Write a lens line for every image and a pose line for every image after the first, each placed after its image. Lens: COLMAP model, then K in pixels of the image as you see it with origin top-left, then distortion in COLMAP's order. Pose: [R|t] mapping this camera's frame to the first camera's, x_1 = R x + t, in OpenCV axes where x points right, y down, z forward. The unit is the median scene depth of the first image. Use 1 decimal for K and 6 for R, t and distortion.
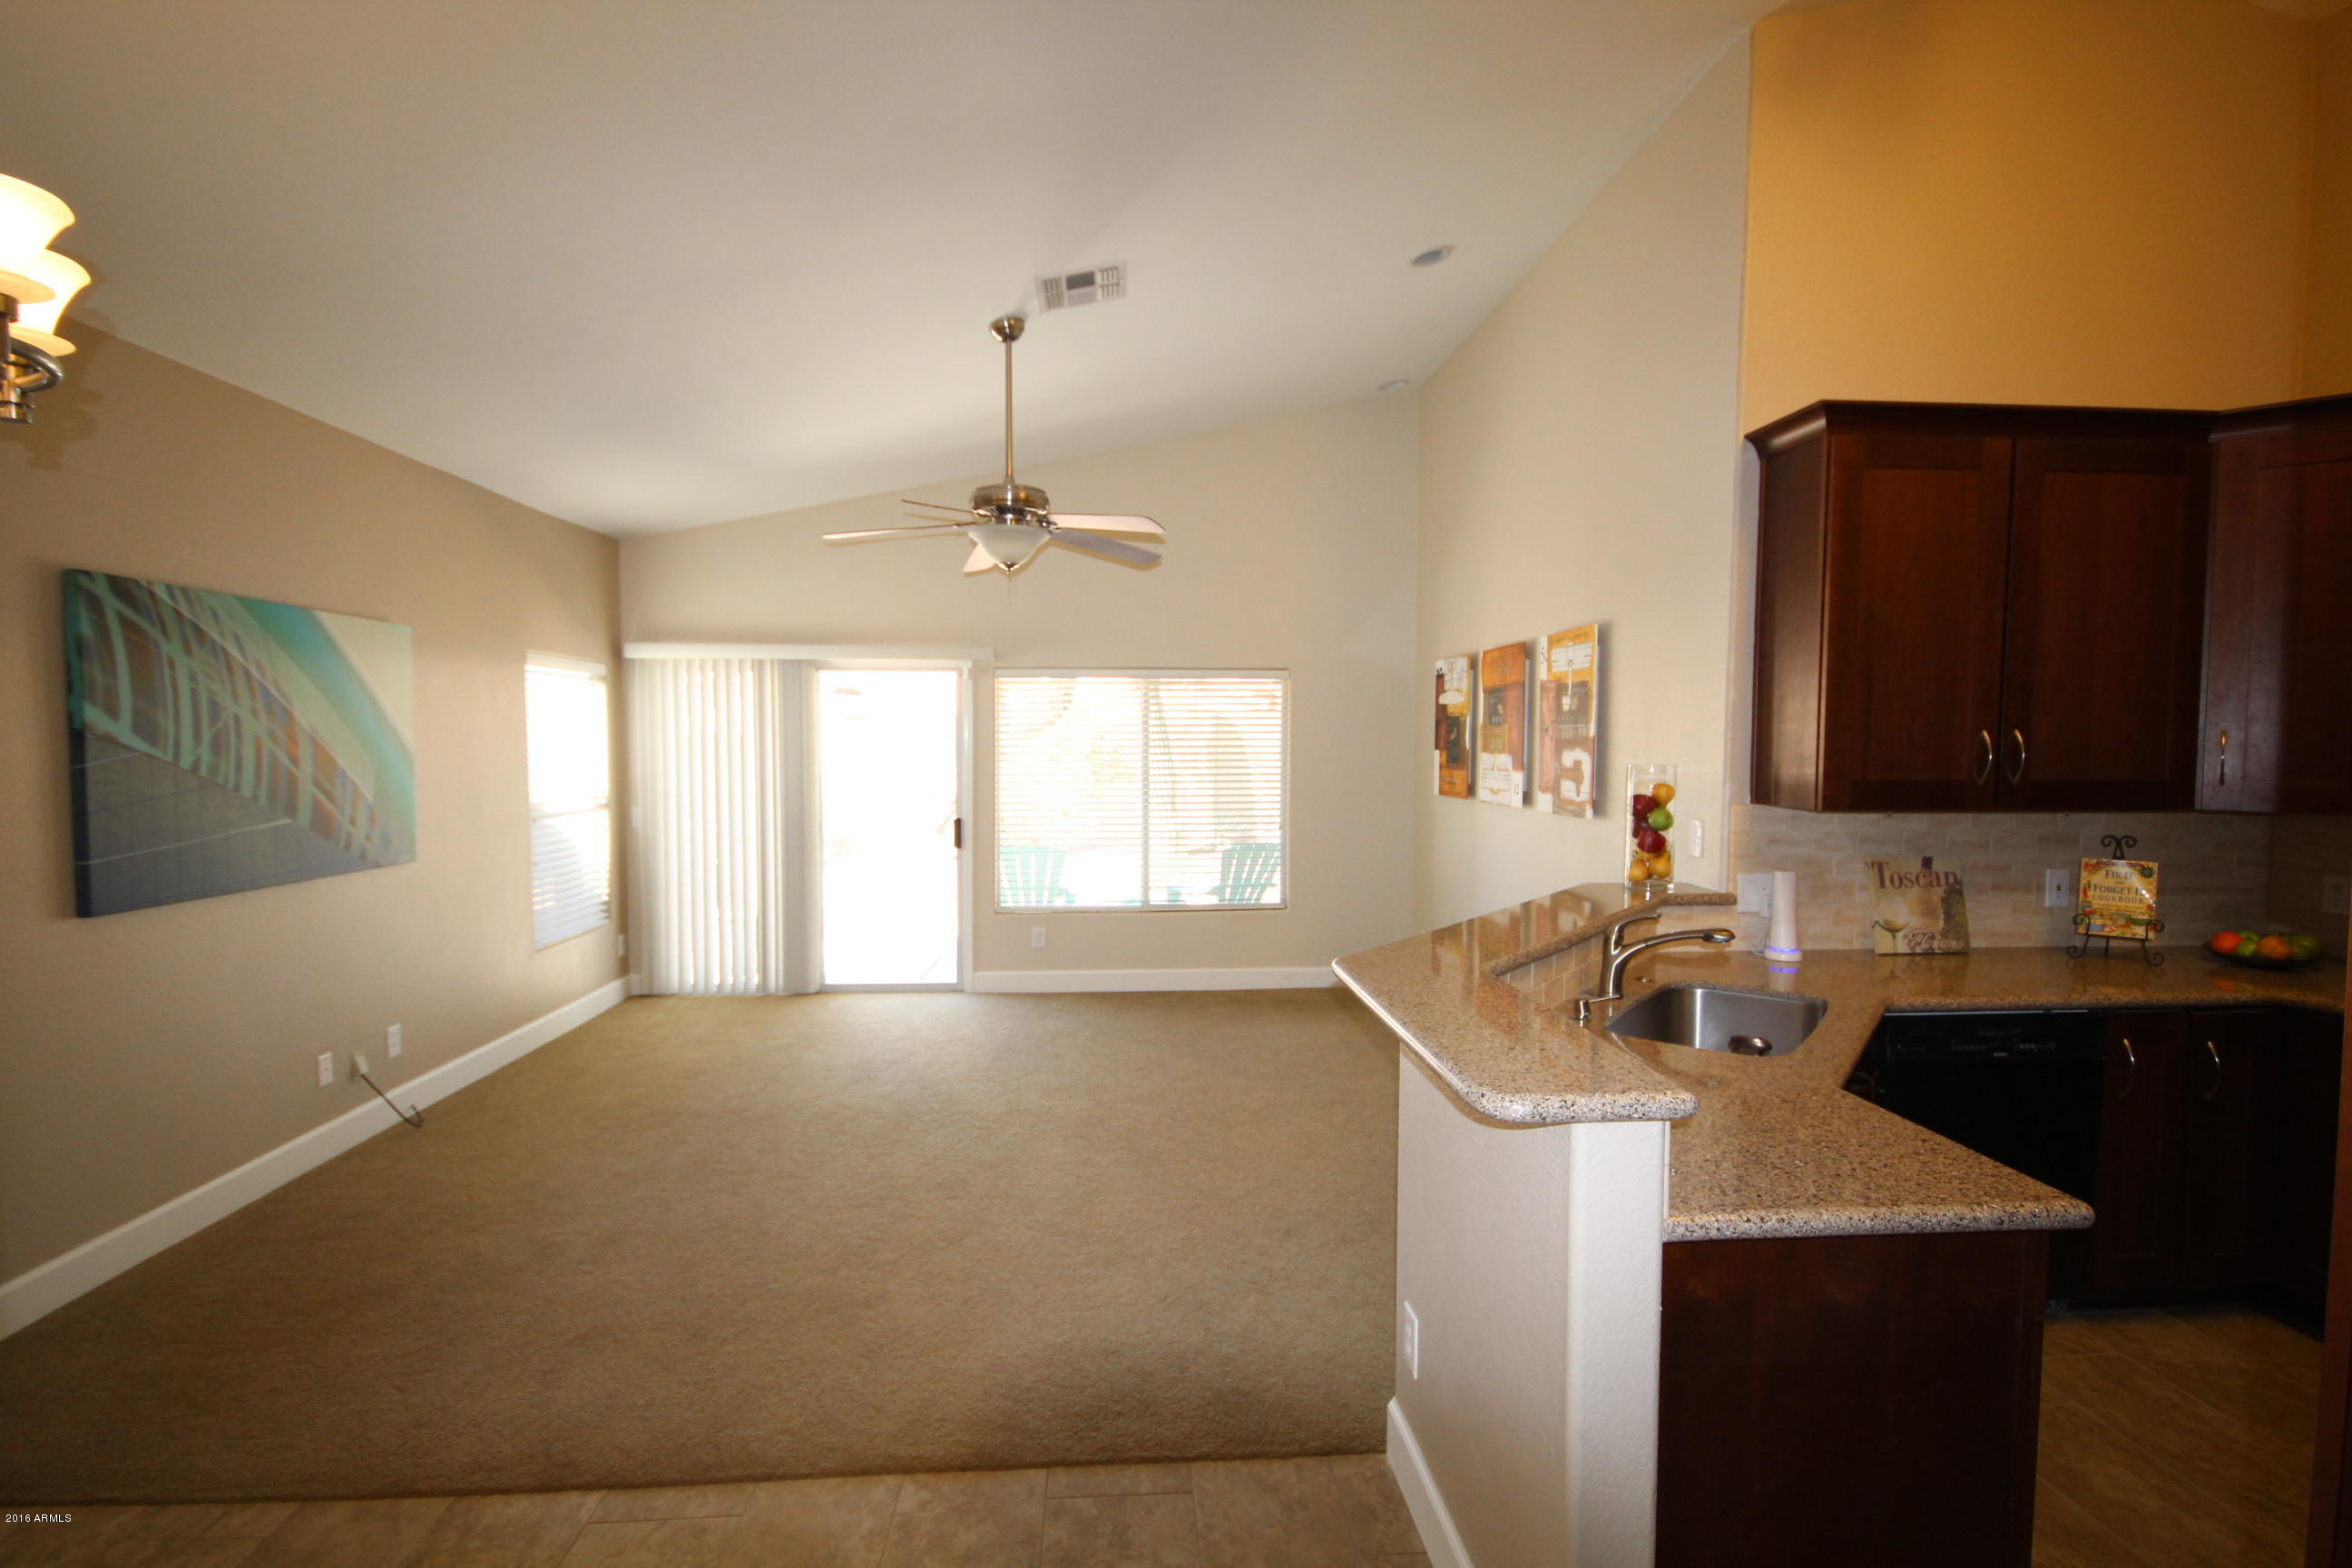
lens RADIAL K [[1137.4, 0, 1176.0], [0, 1137.4, 784.0], [0, 0, 1]] dist [0.000433, 0.000037]
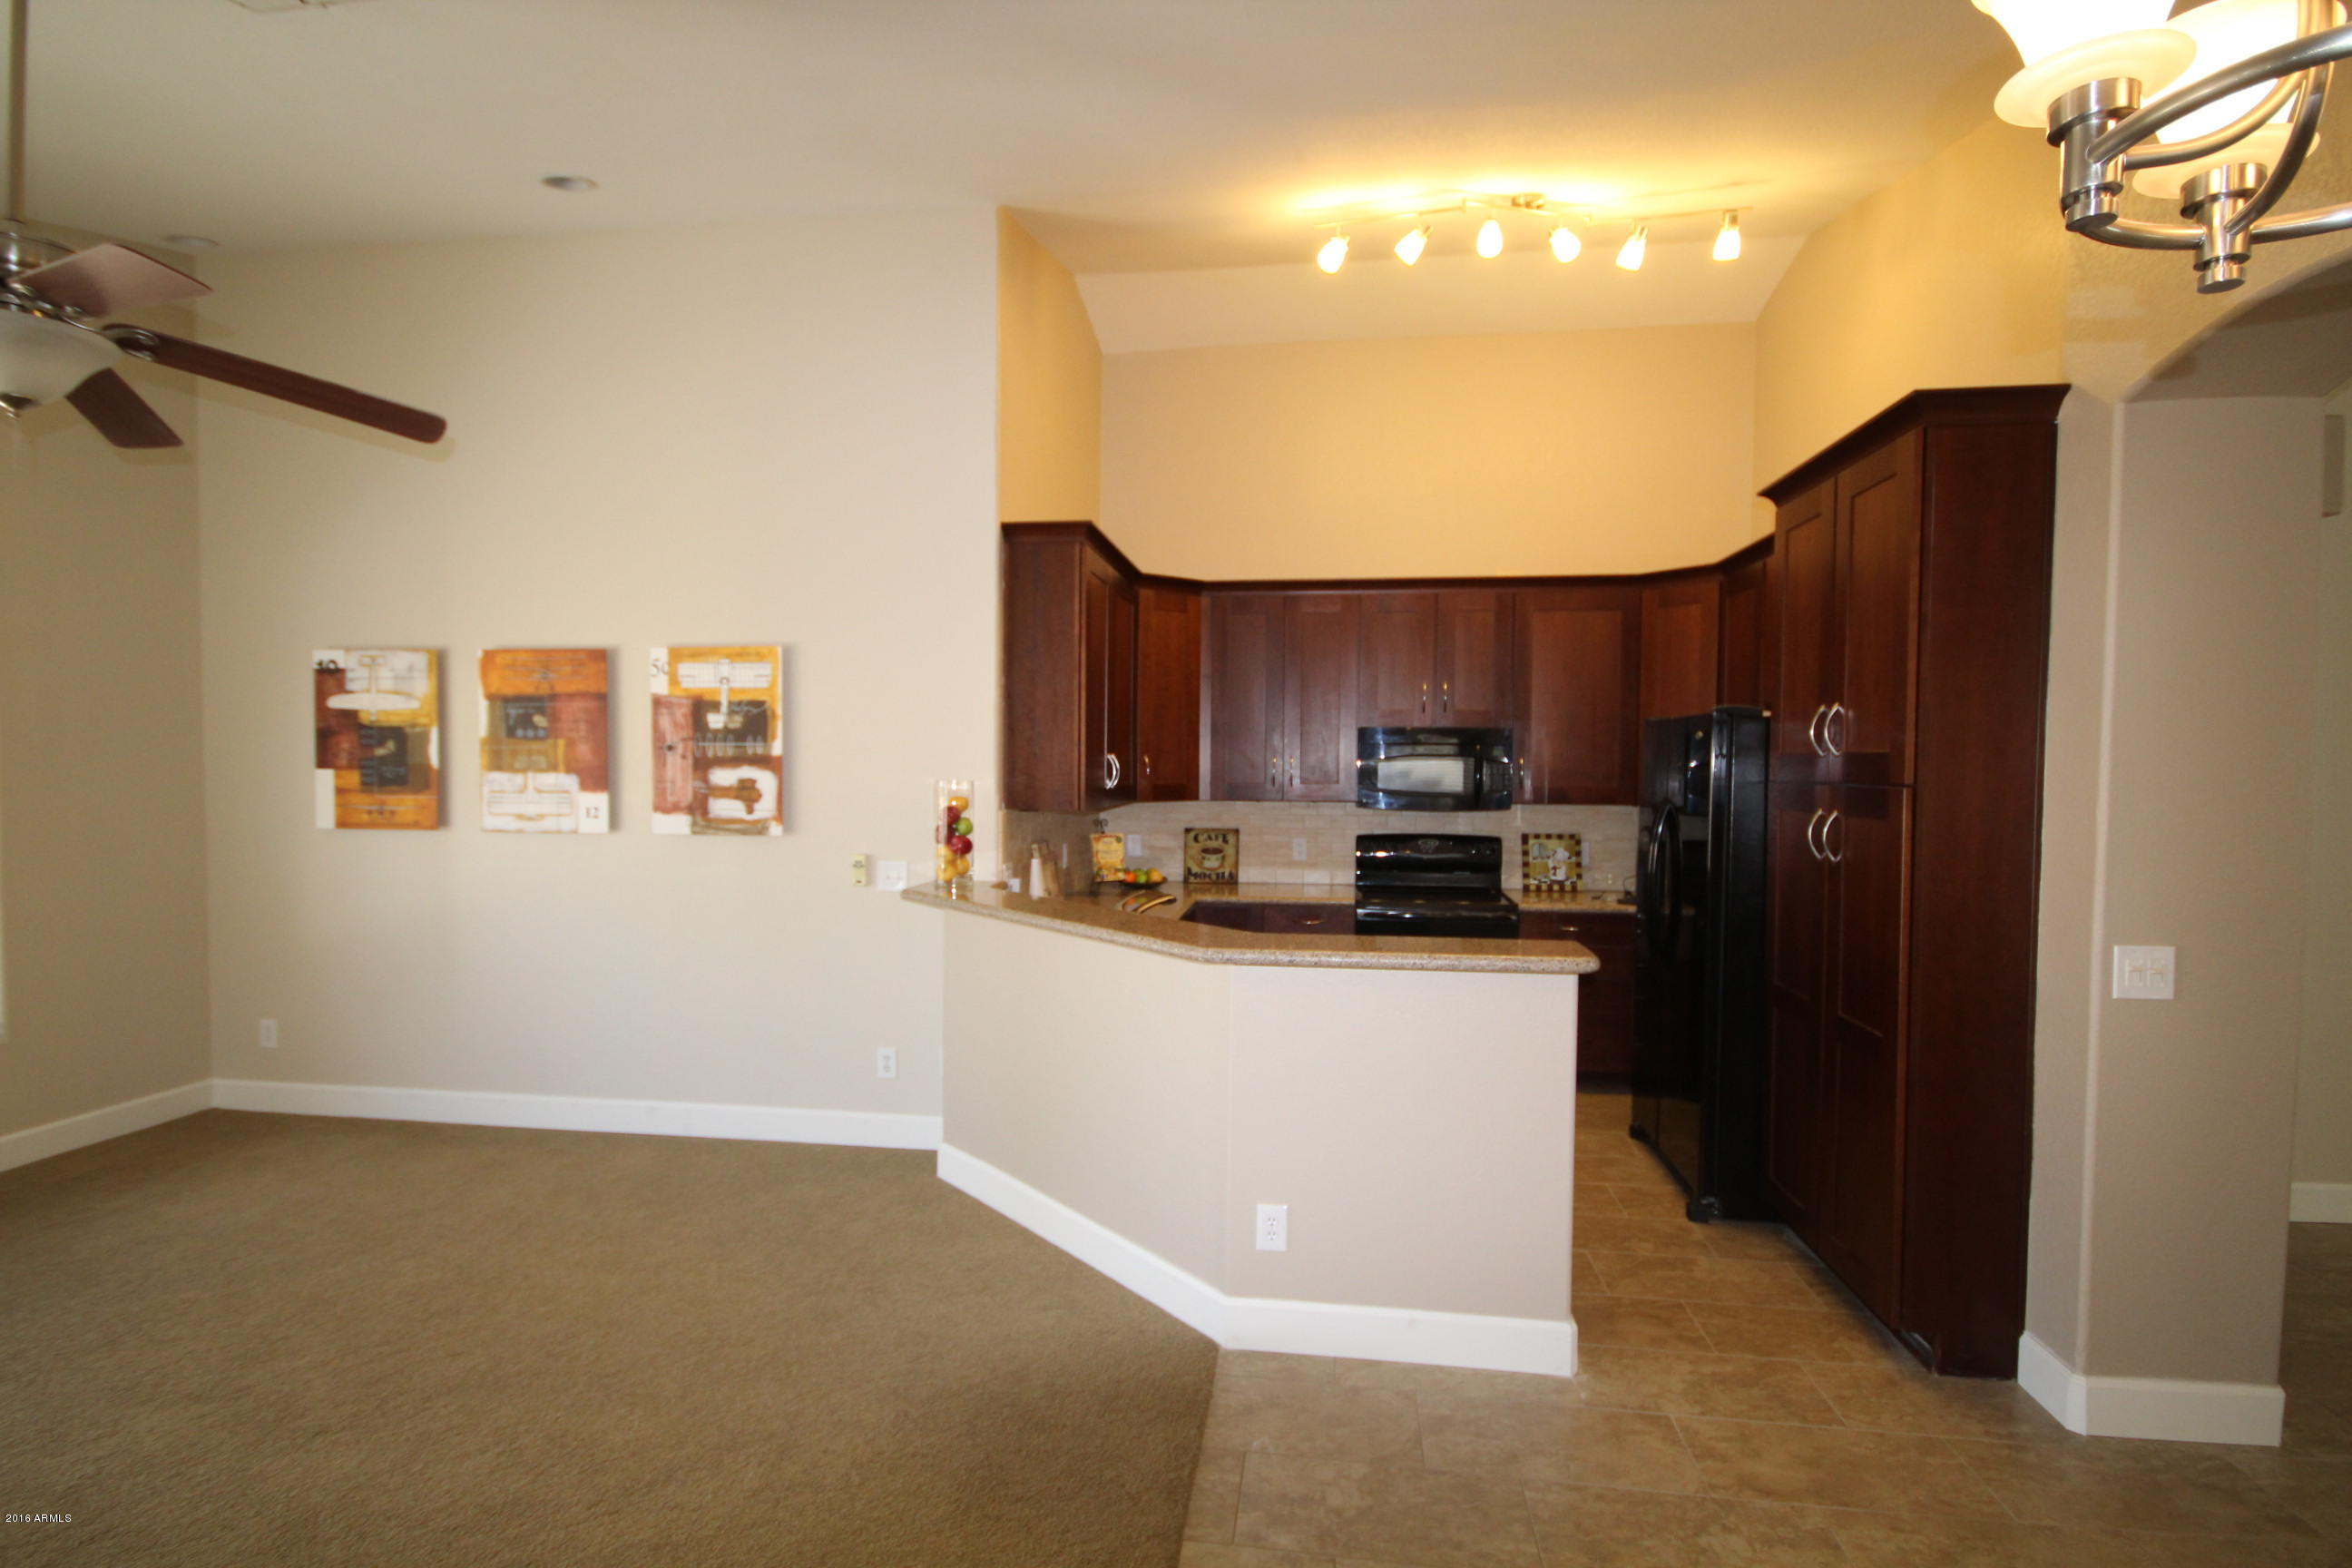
lens RADIAL K [[1123.3, 0, 1176.0], [0, 1123.3, 784.0], [0, 0, 1]] dist [0.000871, 0.000081]
pose [[0.217926, -0.026377, 0.975609, -0.525172], [0.031343, 0.999308, 0.020016, -0.024145], [-0.975462, 0.026216, 0.218602, 0.406899]]
